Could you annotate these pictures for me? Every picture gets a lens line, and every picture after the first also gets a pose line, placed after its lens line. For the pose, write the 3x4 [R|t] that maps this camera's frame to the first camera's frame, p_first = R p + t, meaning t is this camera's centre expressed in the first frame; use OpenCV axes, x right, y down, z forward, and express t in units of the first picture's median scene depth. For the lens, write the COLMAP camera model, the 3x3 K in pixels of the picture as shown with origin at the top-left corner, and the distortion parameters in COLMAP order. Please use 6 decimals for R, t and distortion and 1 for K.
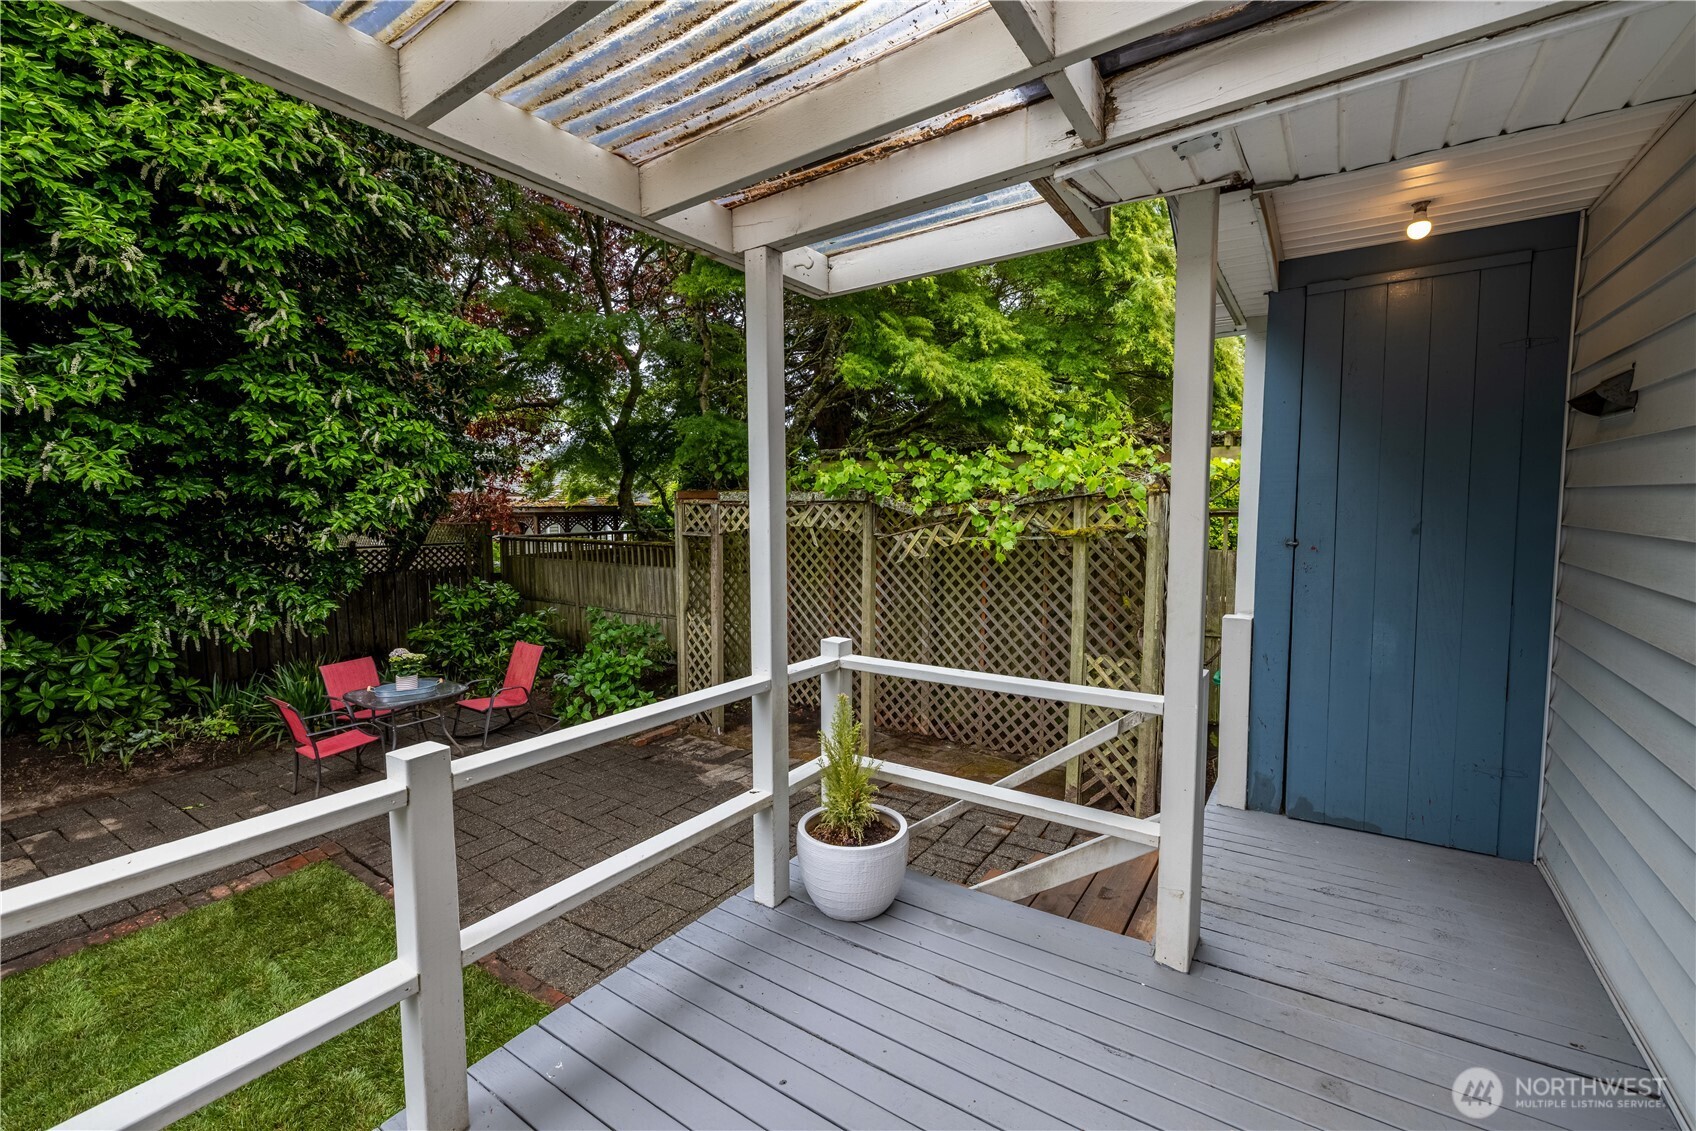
lens RADIAL K [[707.7, 0, 844.1], [0, 707.7, 560.2], [0, 0, 1]] dist [0.003930, -0.000064]
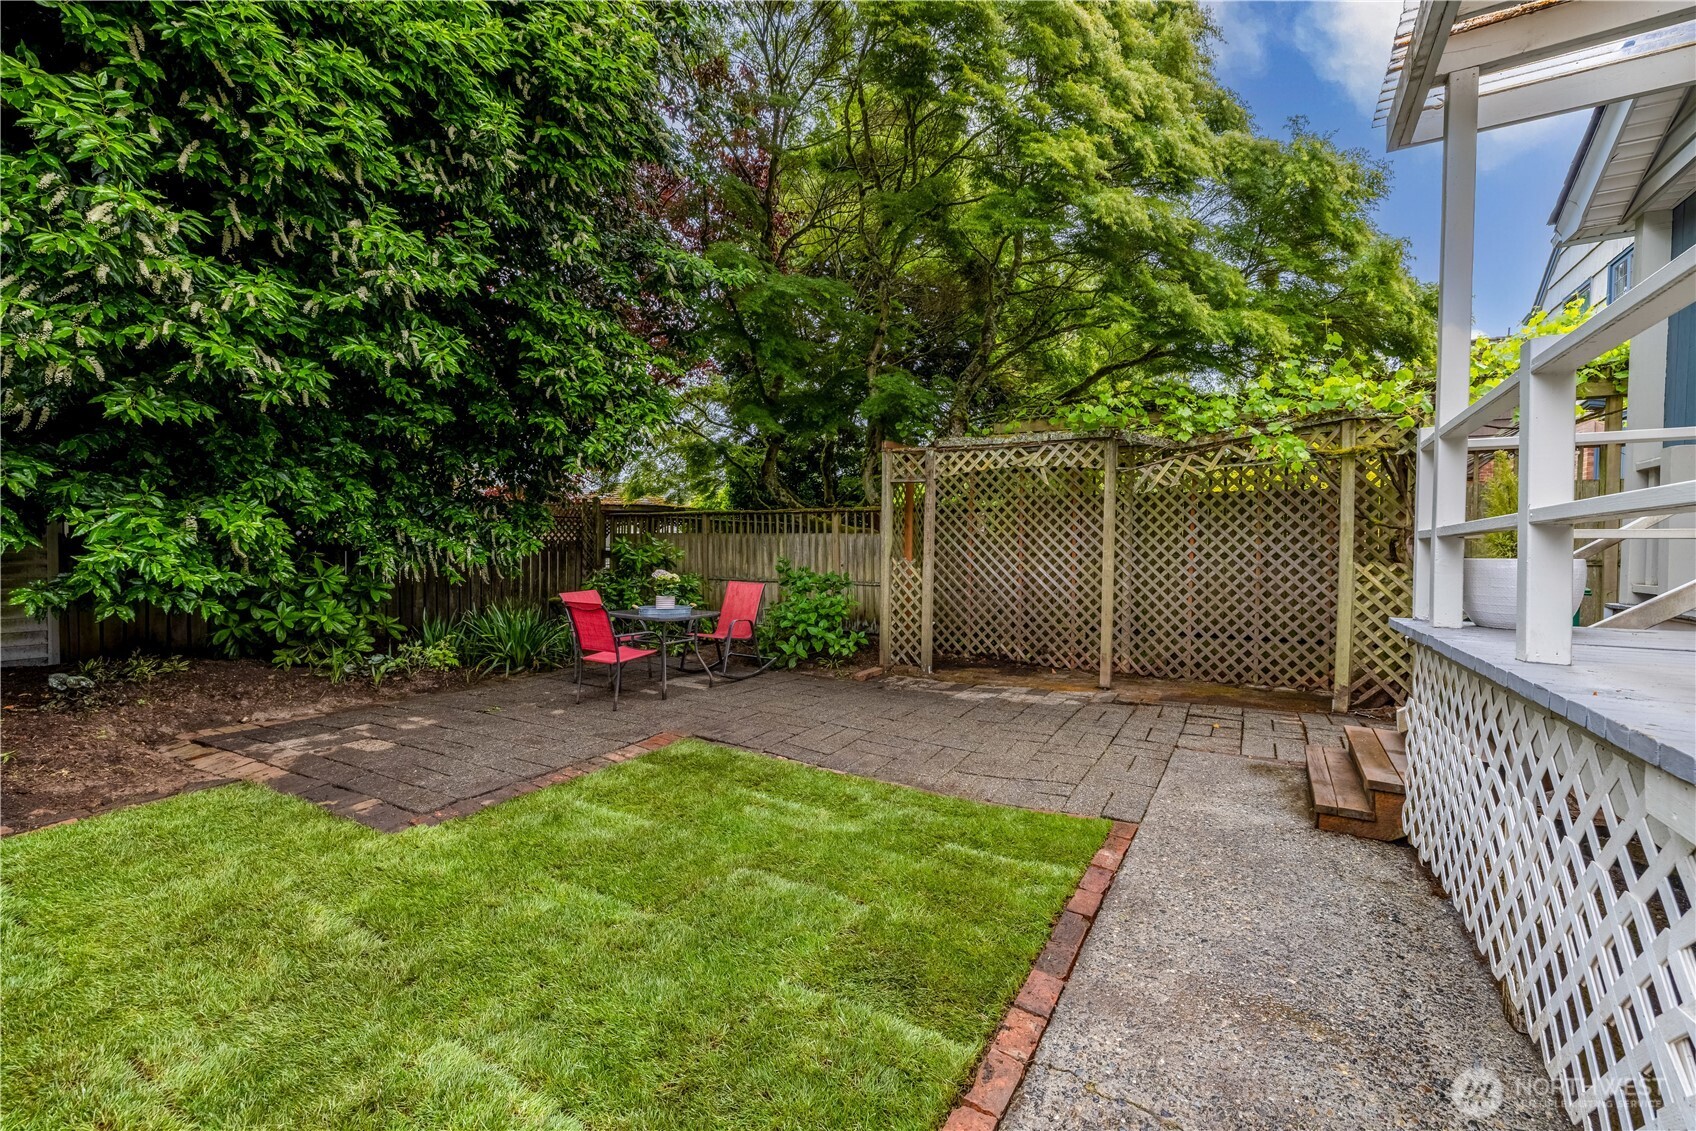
lens RADIAL K [[707.7, 0, 848.8], [0, 707.7, 560.3], [0, 0, 1]] dist [0.003930, -0.000064]
pose [[0.997123, 0.015913, 0.074118, -0.414061], [-0.011537, 0.998185, -0.059107, 0.160344], [-0.074924, 0.058081, 0.995496, -0.030433]]
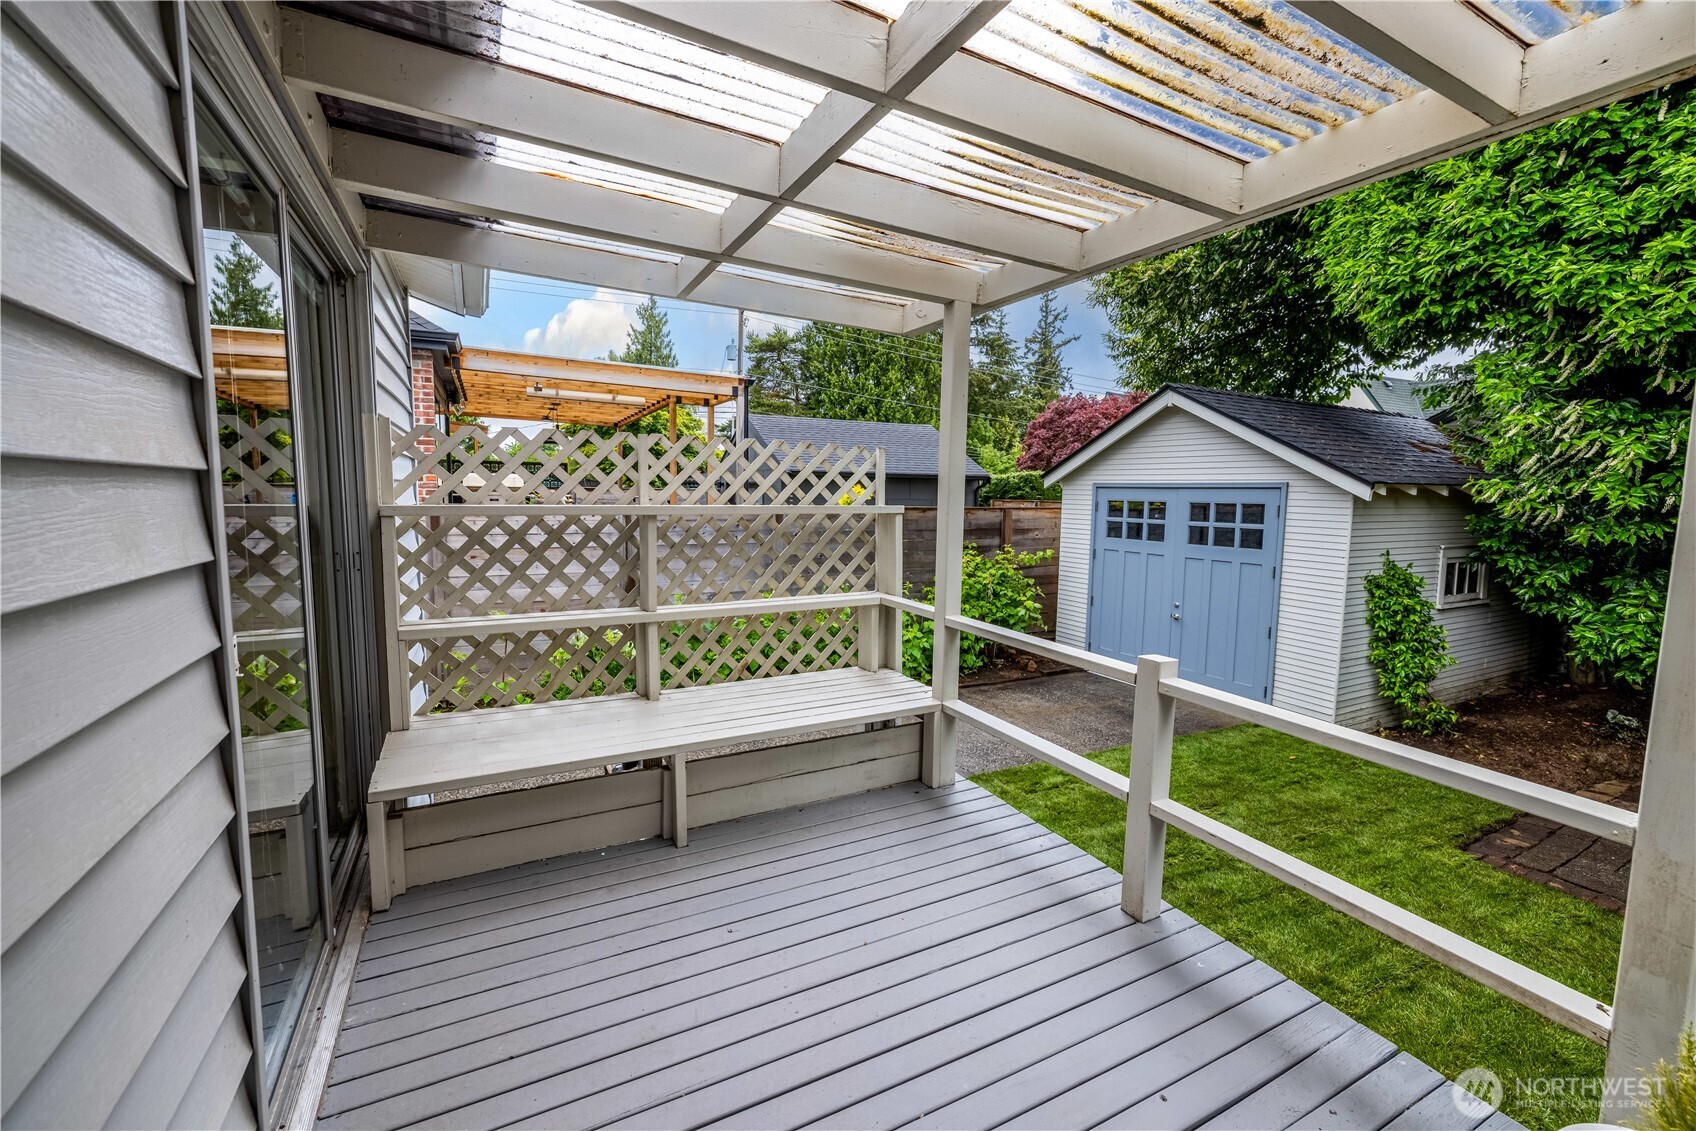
lens RADIAL K [[707.7, 0, 851.3], [0, 707.7, 556.2], [0, 0, 1]] dist [0.003930, -0.000064]
pose [[-0.469799, 0.081575, -0.878997, 0.234510], [-0.085019, 0.986912, 0.137030, -0.024420], [0.878670, 0.139108, -0.456714, 0.236634]]
